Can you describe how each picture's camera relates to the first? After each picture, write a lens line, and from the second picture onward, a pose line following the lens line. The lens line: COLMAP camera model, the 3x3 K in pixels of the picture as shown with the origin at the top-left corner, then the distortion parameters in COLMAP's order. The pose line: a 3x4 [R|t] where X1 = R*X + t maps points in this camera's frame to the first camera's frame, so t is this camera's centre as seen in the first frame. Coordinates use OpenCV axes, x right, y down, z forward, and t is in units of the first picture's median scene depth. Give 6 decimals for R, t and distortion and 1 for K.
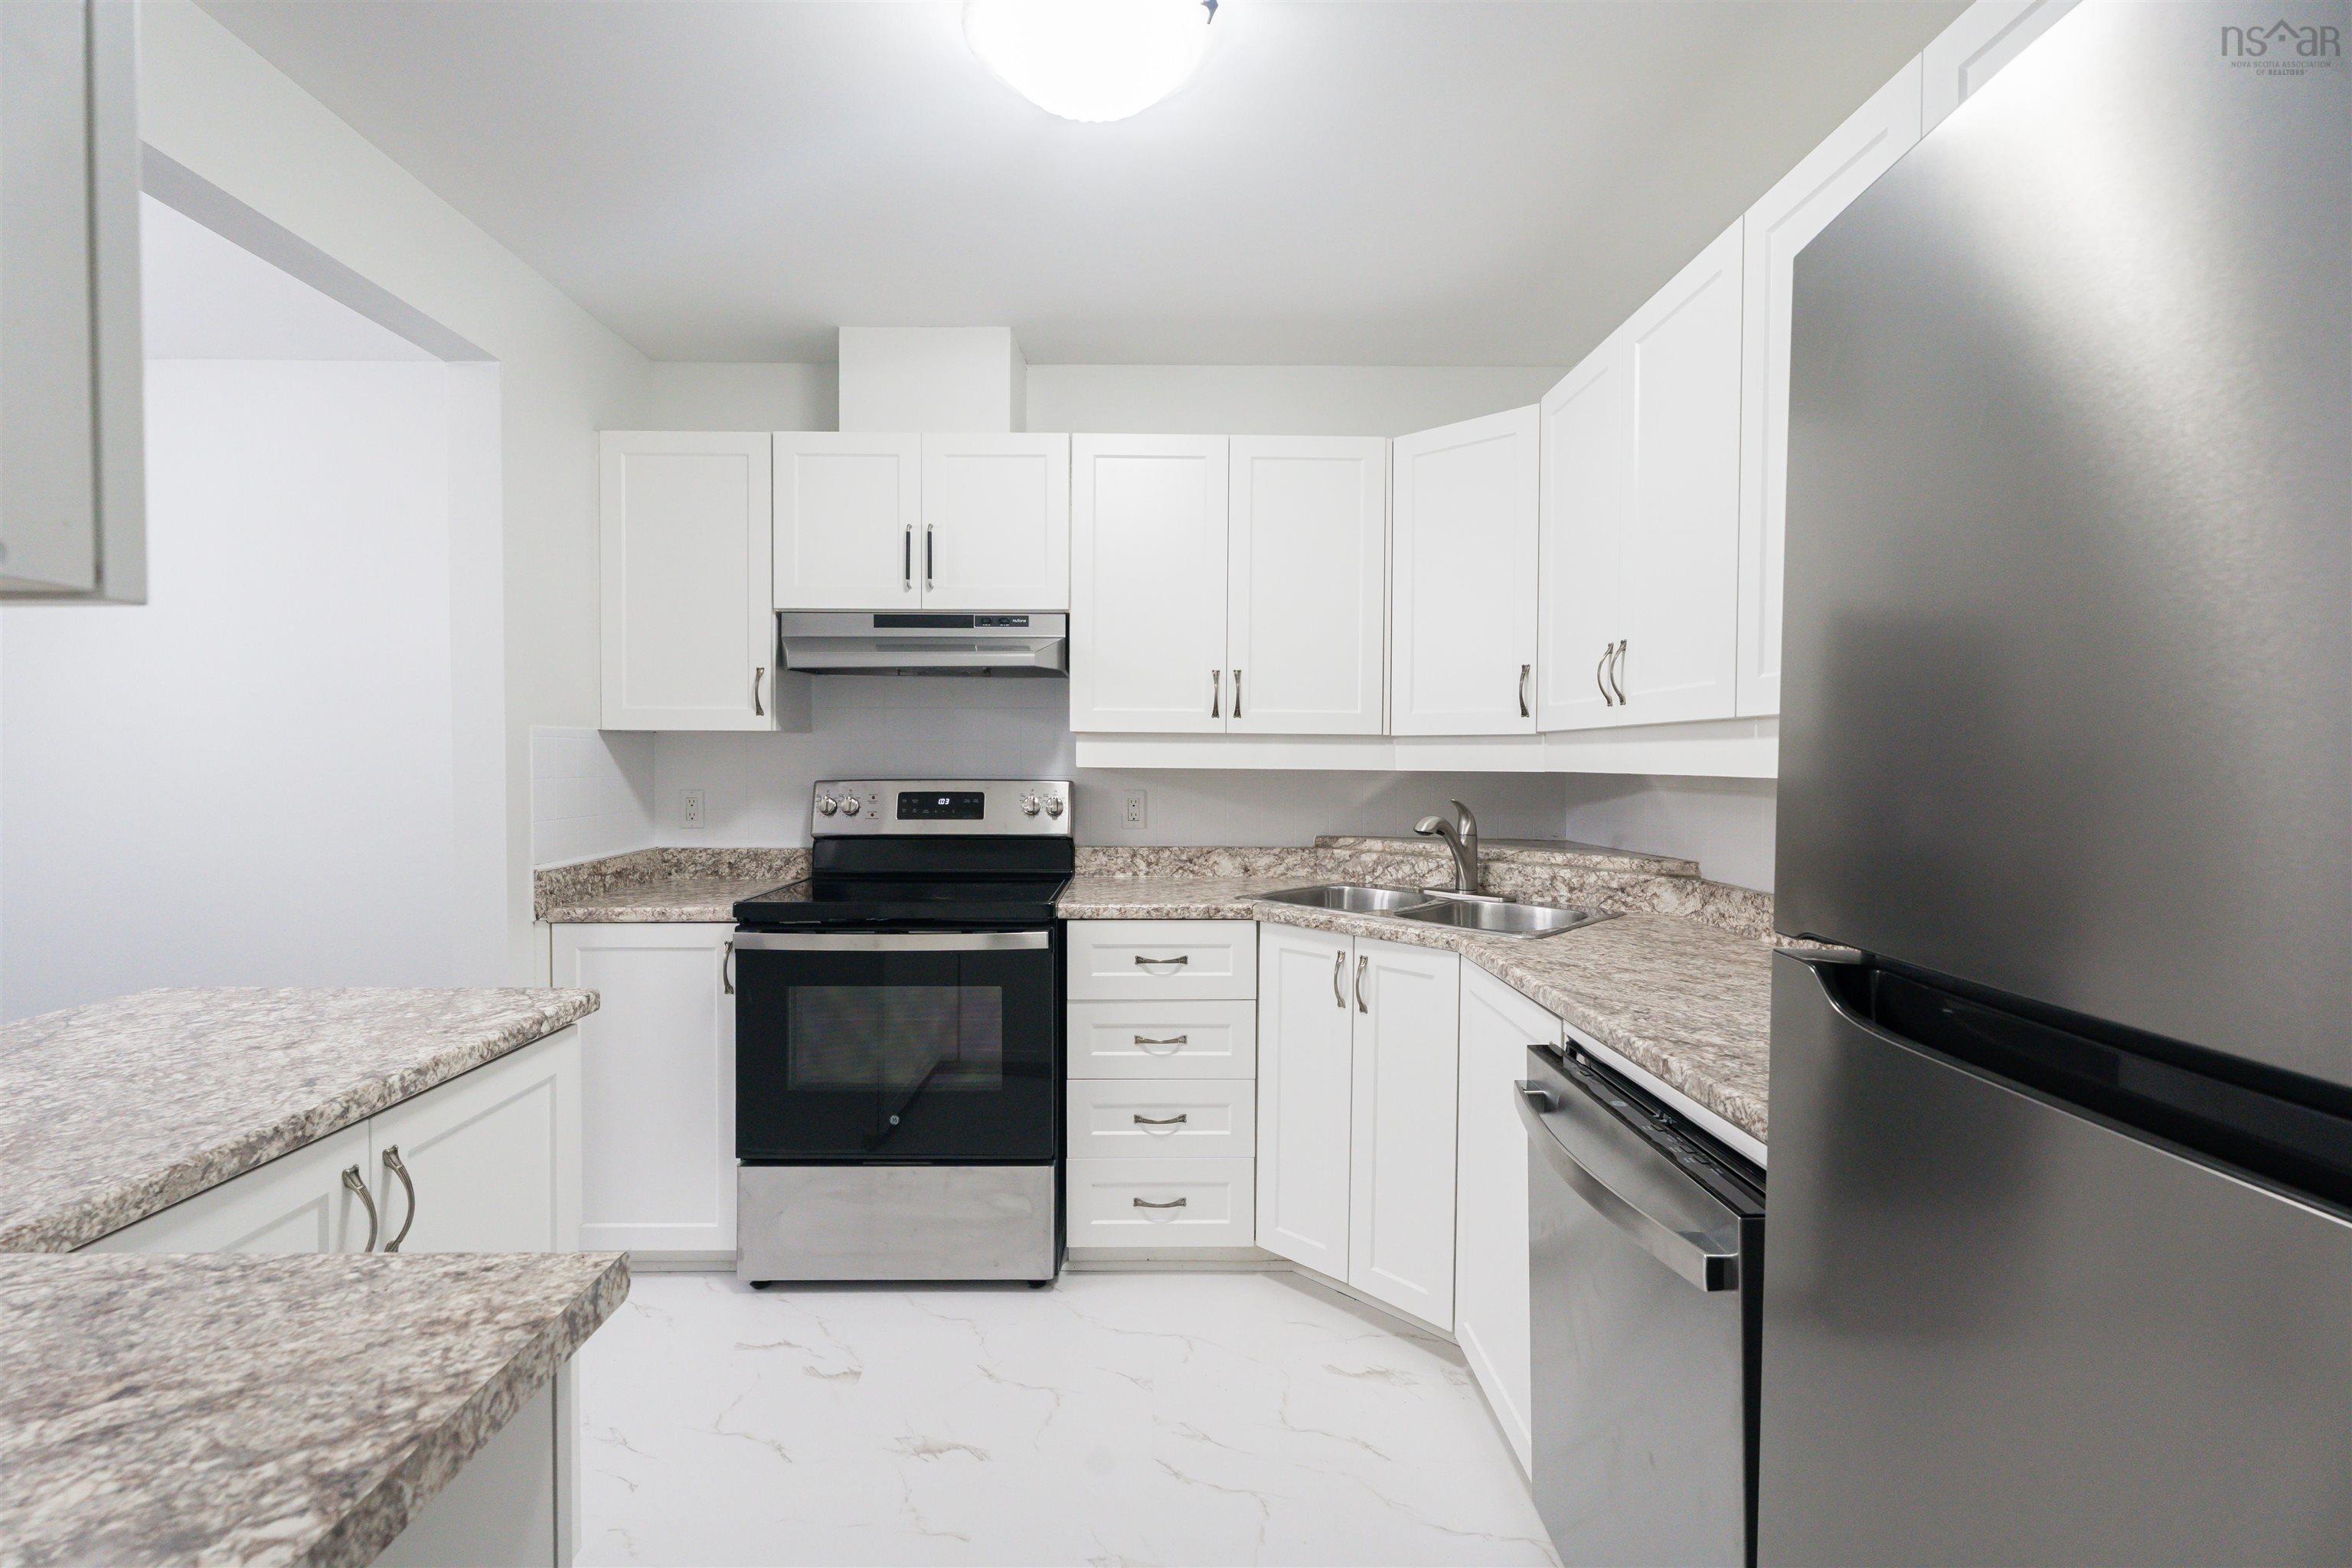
lens RADIAL K [[1062.2, 0, 1133.6], [0, 1062.2, 785.3], [0, 0, 1]] dist [0.000075, 0.001024]
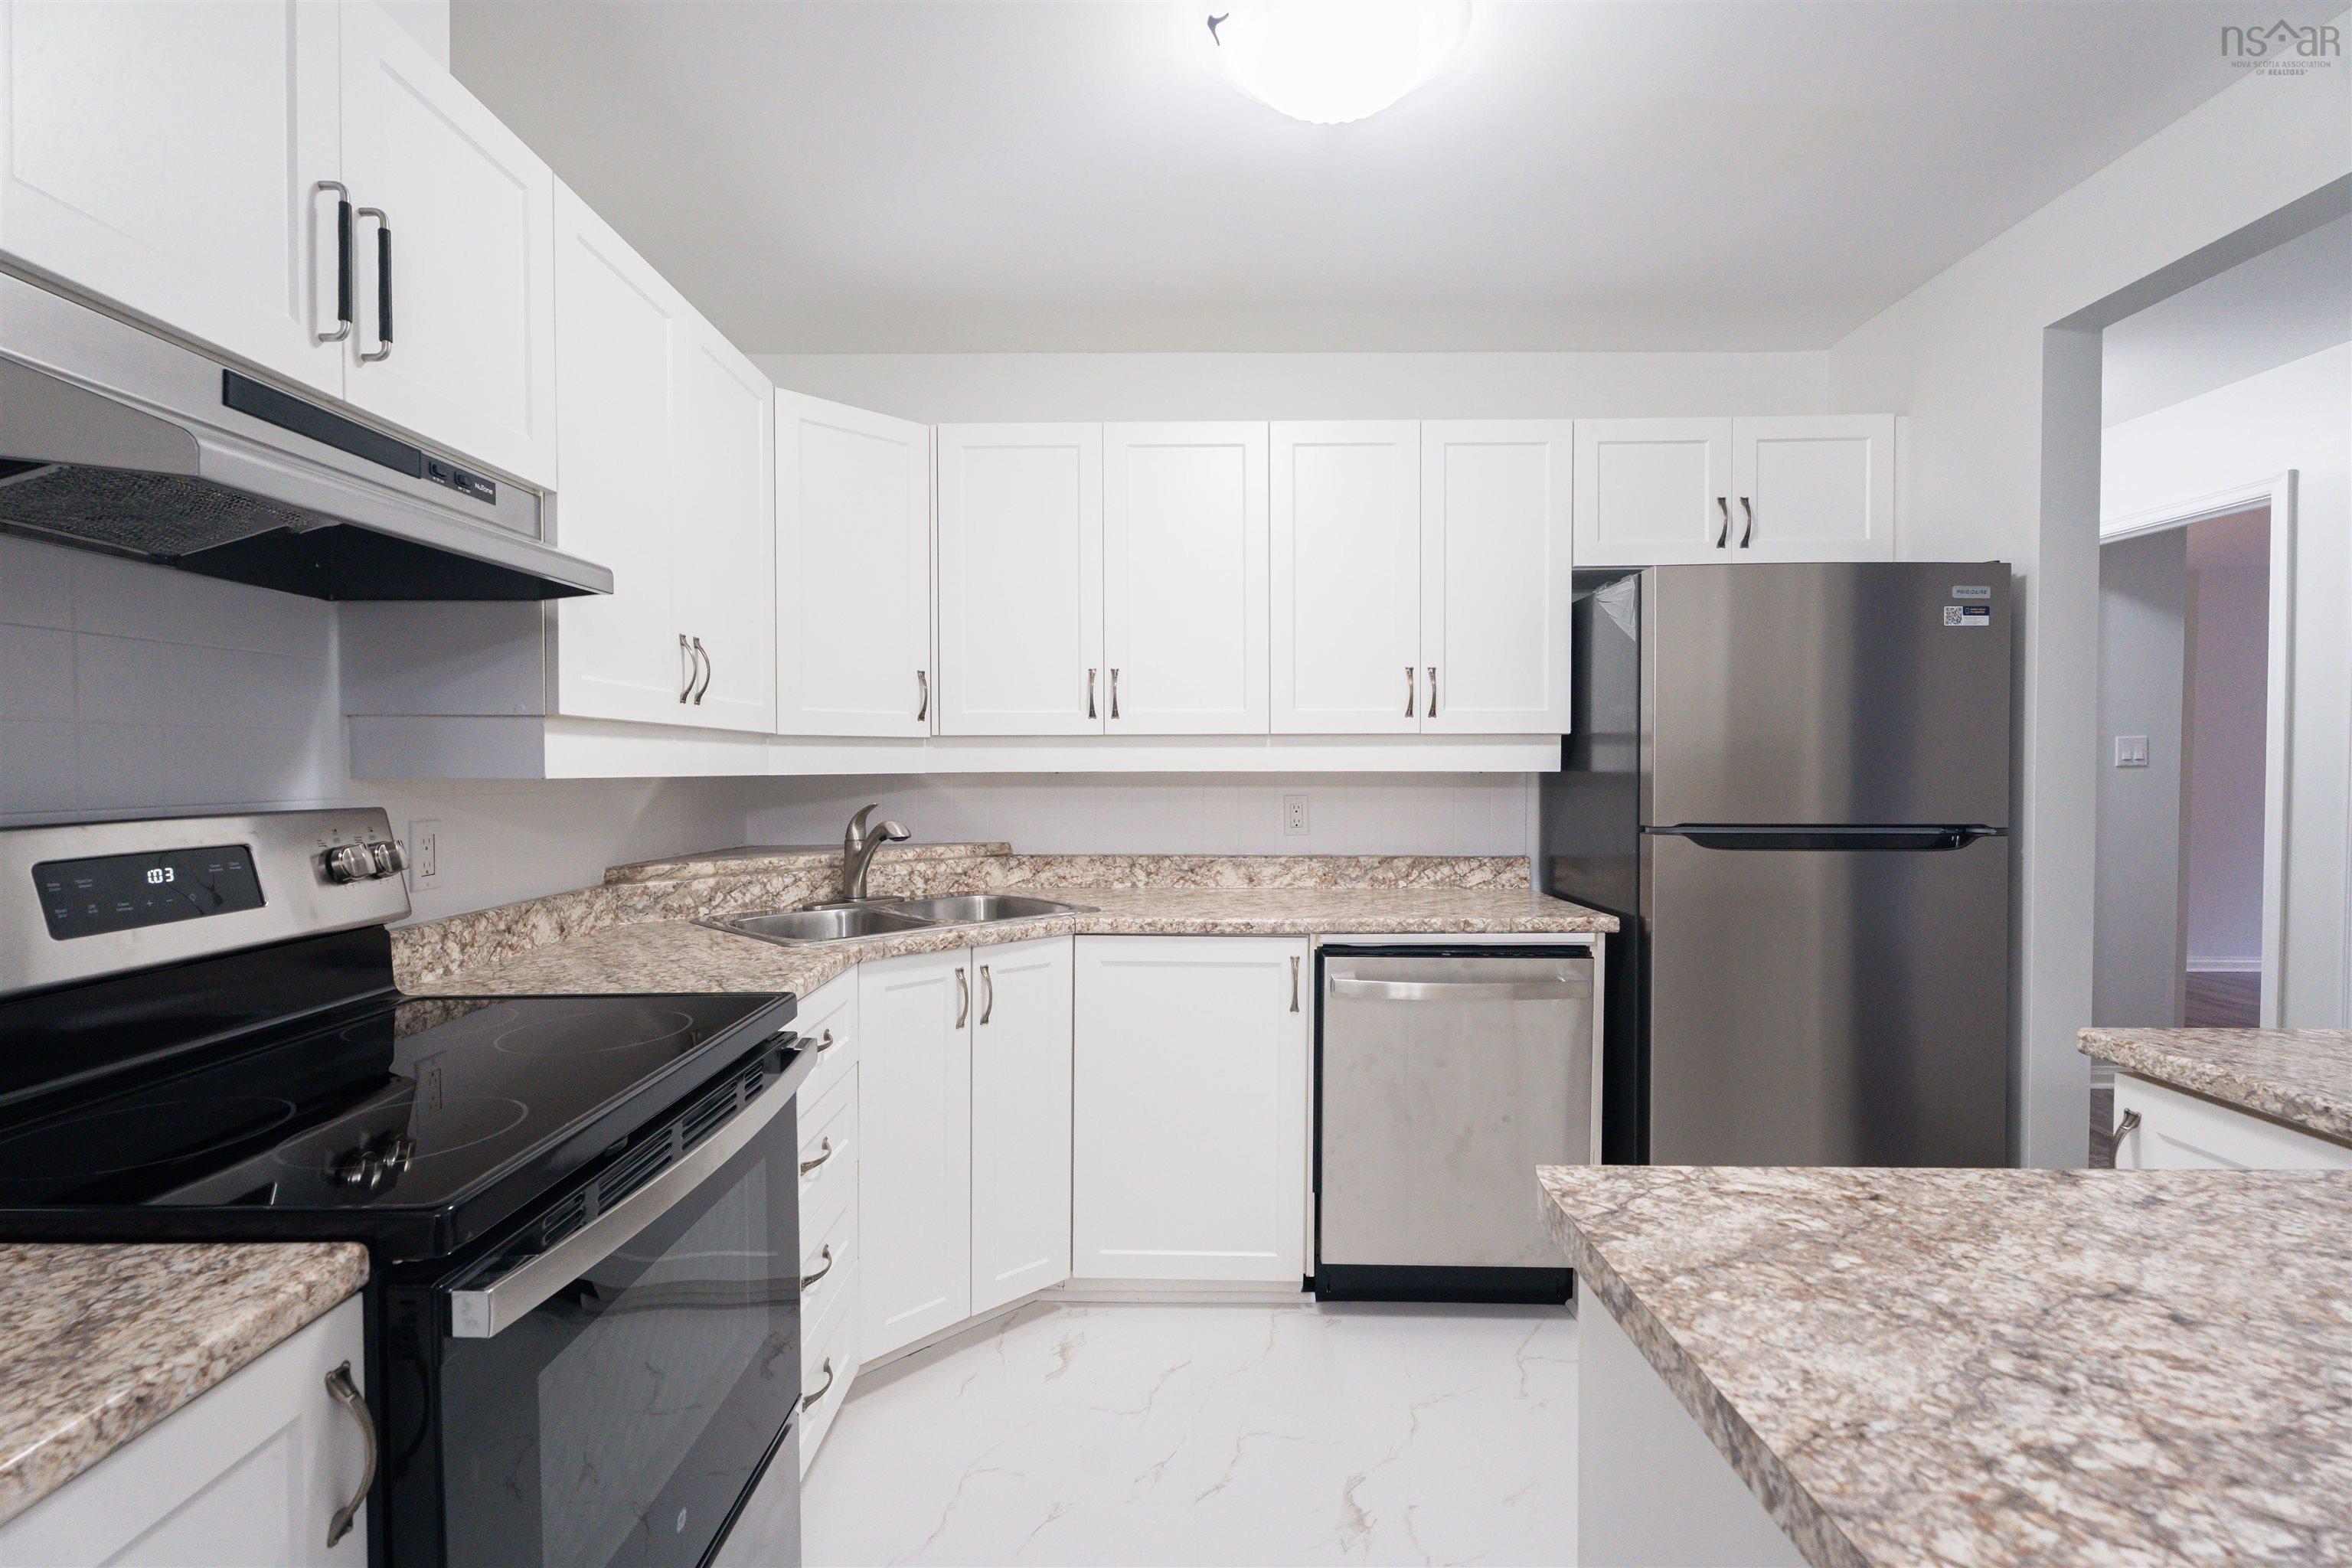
lens RADIAL K [[1062.2, 0, 1171.3], [0, 1062.2, 792.9], [0, 0, 1]] dist [0.000075, 0.001024]
pose [[0.001248, -0.033475, 0.999439, -0.611349], [0.026899, 0.999079, 0.033430, -0.019464], [-0.999637, 0.026842, 0.002148, 0.678654]]
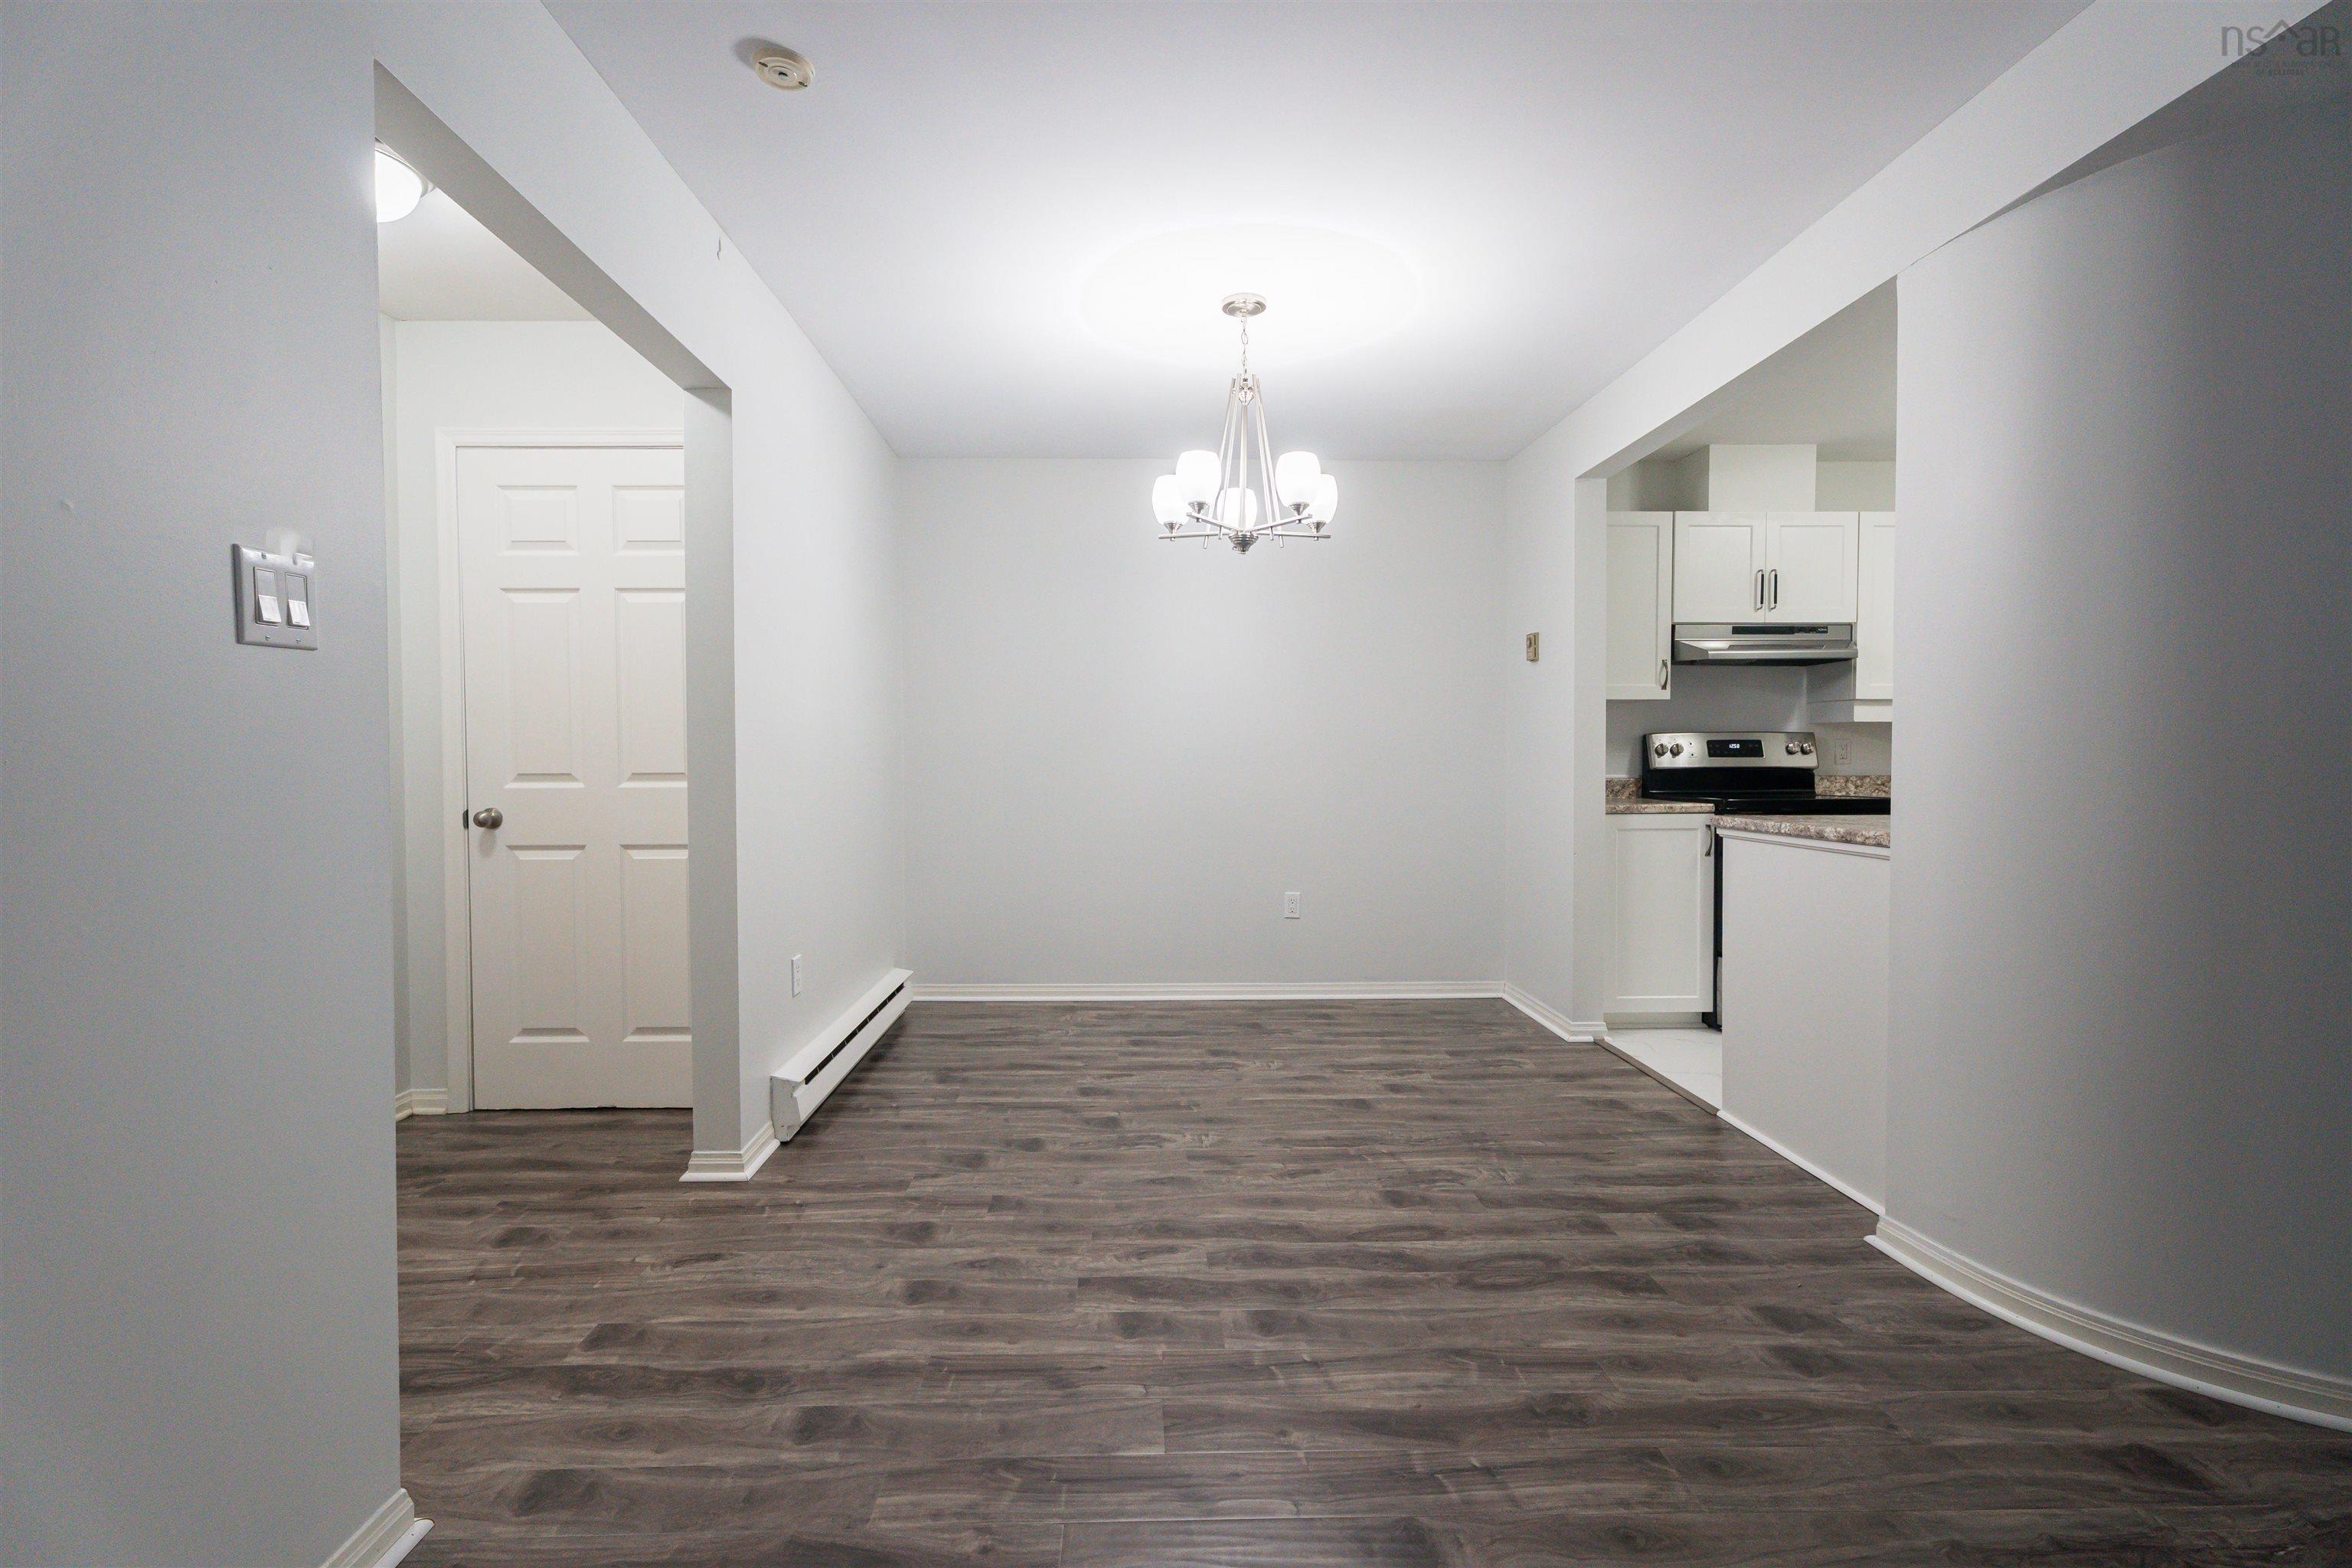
lens RADIAL K [[1062.2, 0, 1162.7], [0, 1062.2, 798.9], [0, 0, 1]] dist [0.000075, 0.001024]
pose [[0.999858, -0.004695, 0.016209, -1.124320], [0.004479, 0.999901, 0.013320, 0.073805], [-0.016270, -0.013245, 0.999780, -0.582658]]
